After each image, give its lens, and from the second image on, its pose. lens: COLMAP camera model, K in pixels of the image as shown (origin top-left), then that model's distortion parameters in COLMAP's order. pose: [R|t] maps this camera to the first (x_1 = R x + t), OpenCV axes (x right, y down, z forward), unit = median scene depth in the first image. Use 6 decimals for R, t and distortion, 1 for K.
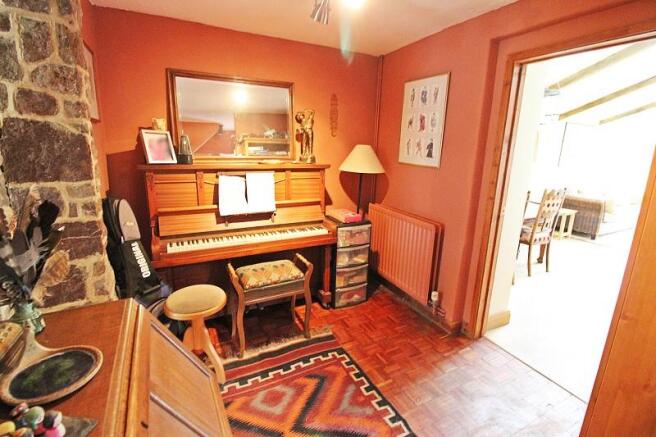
lens RADIAL K [[303.0, 0, 334.3], [0, 303.0, 212.1], [0, 0, 1]] dist [-0.012139, -0.001527]
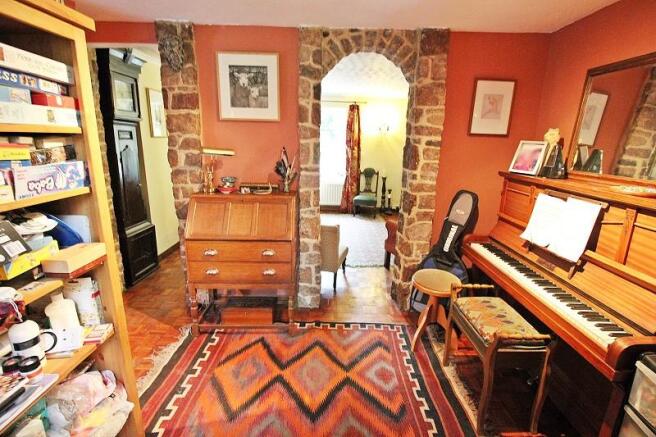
lens RADIAL K [[303.0, 0, 334.3], [0, 303.0, 212.1], [0, 0, 1]] dist [-0.012139, -0.001527]
pose [[-0.455434, 0.166100, -0.874637, 0.656343], [-0.226592, 0.928460, 0.294310, -0.200650], [0.860951, 0.332225, -0.385215, 0.920798]]
